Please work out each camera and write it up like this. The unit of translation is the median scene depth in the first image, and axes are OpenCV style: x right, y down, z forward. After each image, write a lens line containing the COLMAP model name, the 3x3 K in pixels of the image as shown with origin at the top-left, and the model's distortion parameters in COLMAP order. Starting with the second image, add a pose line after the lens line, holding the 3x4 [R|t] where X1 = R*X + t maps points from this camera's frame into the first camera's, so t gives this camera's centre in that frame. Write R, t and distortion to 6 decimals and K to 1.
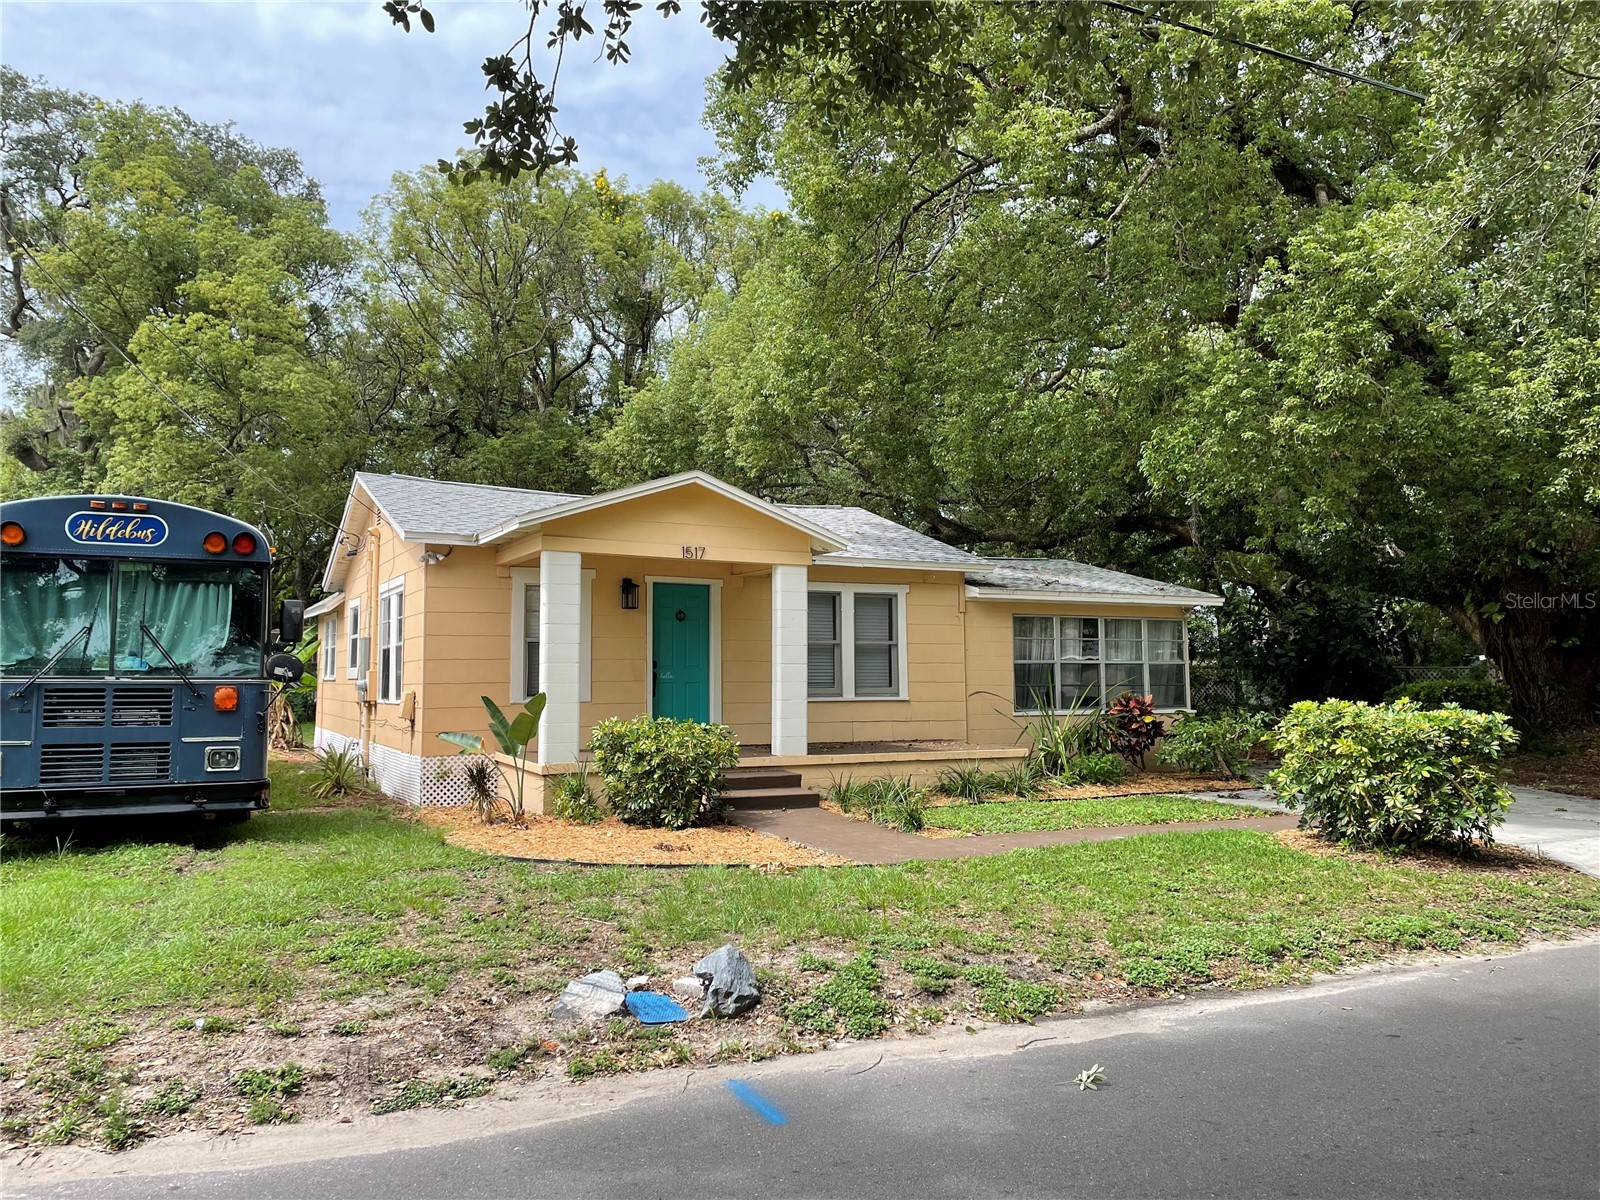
lens RADIAL K [[1206.0, 0, 796.2], [0, 1206.0, 594.1], [0, 0, 1]] dist [0.106858, -0.133007]
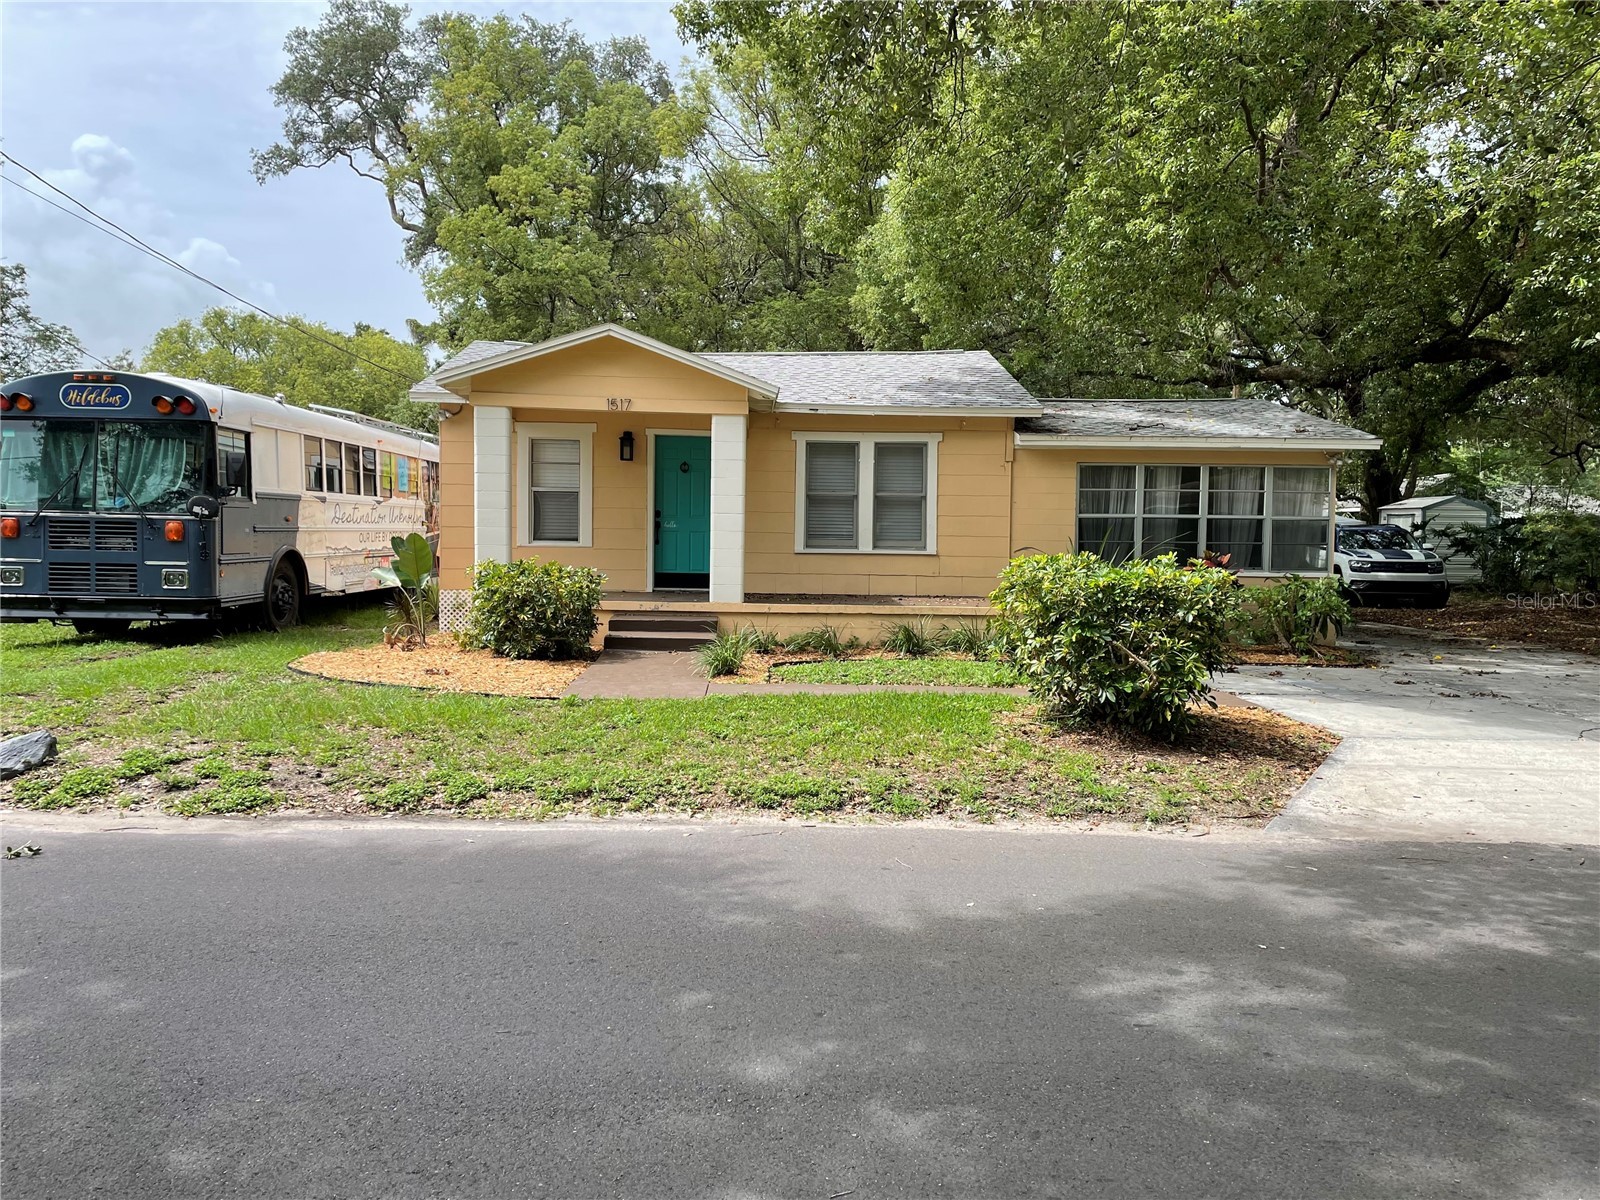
lens RADIAL K [[1206.0, 0, 796.2], [0, 1206.0, 594.1], [0, 0, 1]] dist [0.106858, -0.133007]
pose [[0.905107, 0.036687, -0.423598, 0.447935], [0.012152, 0.993632, 0.112021, 0.011456], [0.425010, -0.106538, 0.898897, 0.096855]]
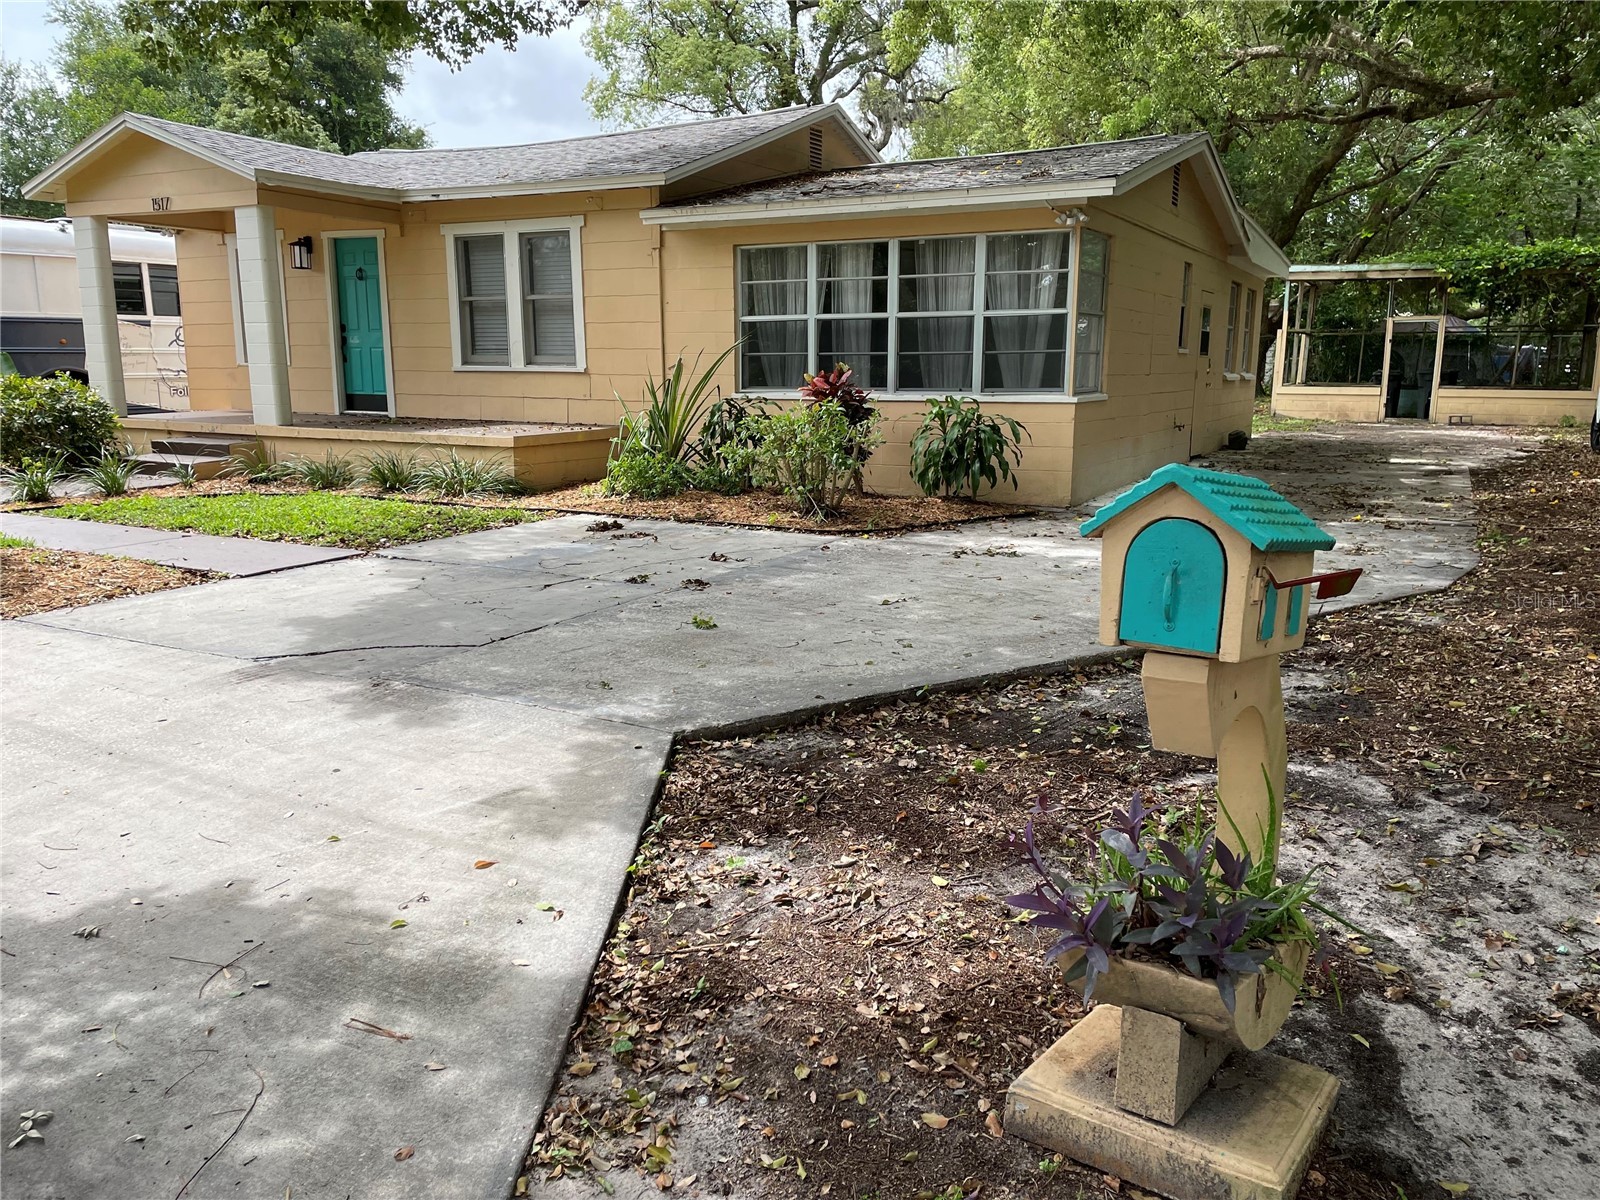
lens RADIAL K [[1201.6, 0, 802.4], [0, 1201.6, 597.4], [0, 0, 1]] dist [0.111180, -0.131473]
pose [[0.561937, 0.164295, -0.810700, 0.932849], [0.056225, 0.970223, 0.235596, 0.059092], [0.825267, -0.177972, 0.535967, 0.750844]]
